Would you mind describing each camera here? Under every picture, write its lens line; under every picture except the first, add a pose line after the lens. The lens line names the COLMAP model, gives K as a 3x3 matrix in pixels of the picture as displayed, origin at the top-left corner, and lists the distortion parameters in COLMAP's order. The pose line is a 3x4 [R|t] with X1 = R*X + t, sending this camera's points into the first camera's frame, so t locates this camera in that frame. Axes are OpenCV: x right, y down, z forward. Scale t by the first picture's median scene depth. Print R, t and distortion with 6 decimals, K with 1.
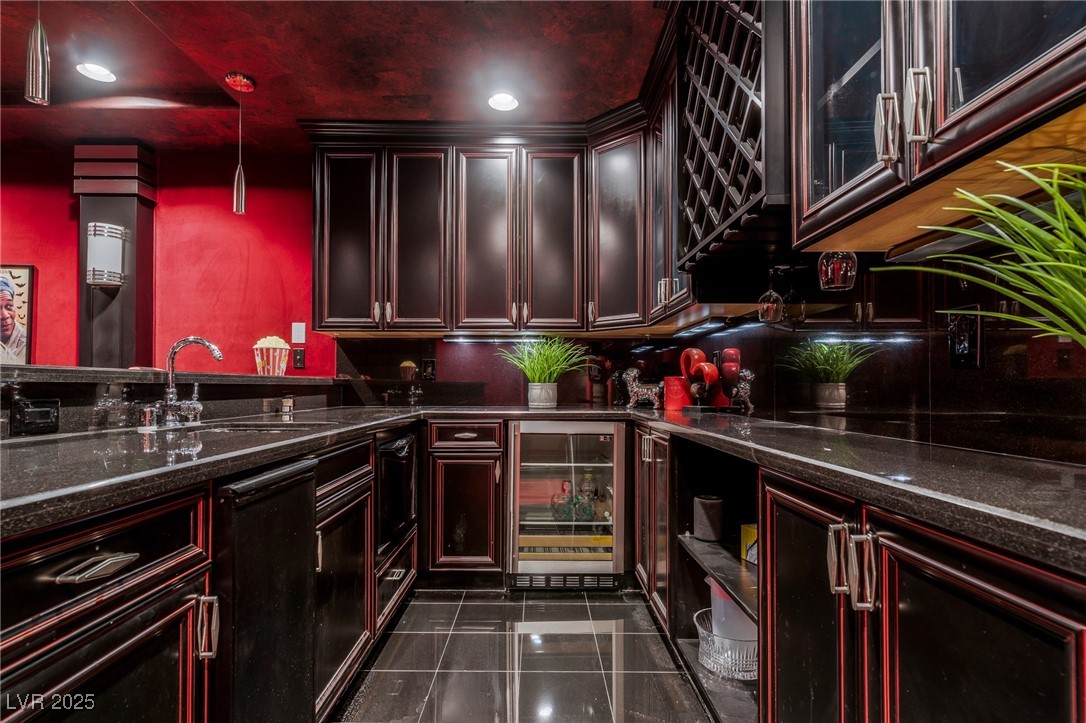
lens RADIAL K [[539.8, 0, 540.9], [0, 539.8, 385.1], [0, 0, 1]] dist [0.004336, 0.000786]
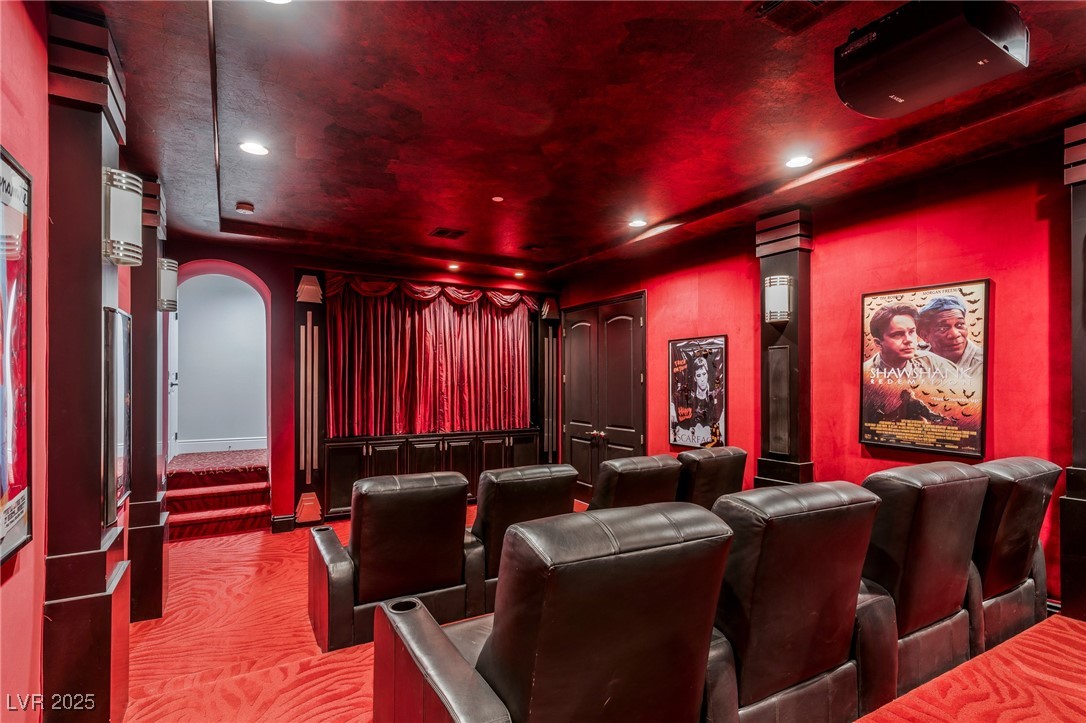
lens RADIAL K [[539.8, 0, 540.9], [0, 539.8, 385.1], [0, 0, 1]] dist [0.004336, 0.000786]
pose [[0.501893, 0.002392, -0.864926, -0.632480], [0.001698, 0.999992, 0.003751, -0.050267], [0.864928, -0.003351, 0.501885, -0.180770]]
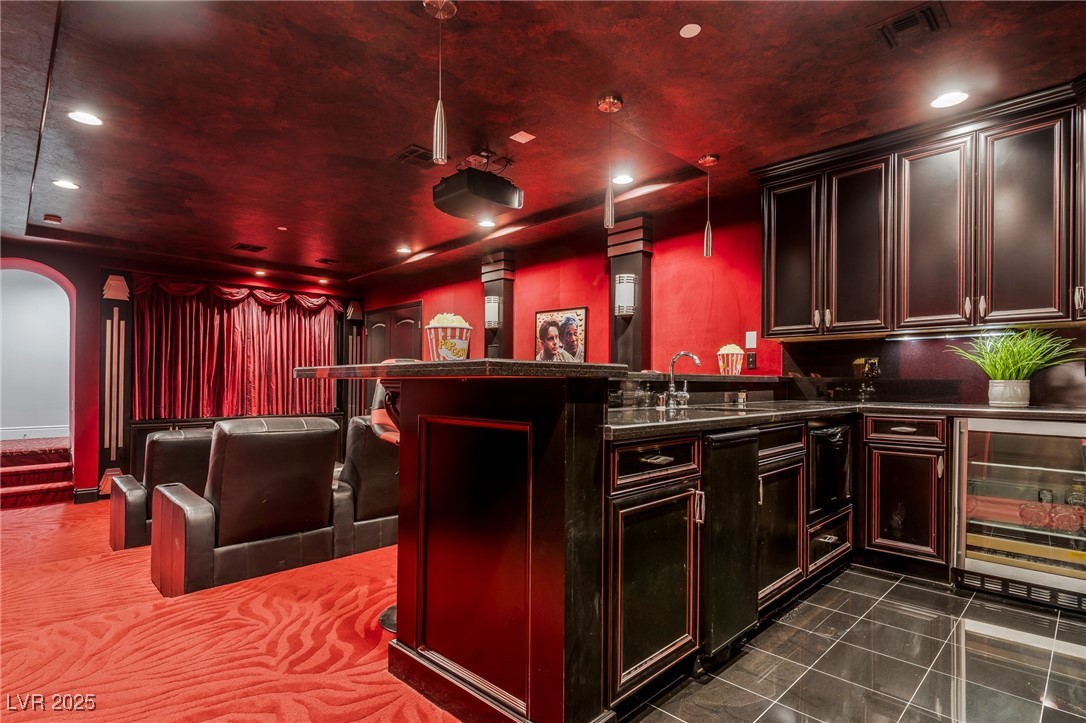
lens RADIAL K [[548.3, 0, 538.3], [0, 548.3, 377.2], [0, 0, 1]] dist [0.003671, 0.000641]
pose [[0.697015, -0.007677, -0.717015, 0.127066], [-0.000253, 0.999940, -0.010952, 0.002135], [0.717056, 0.007815, 0.696972, -0.254670]]
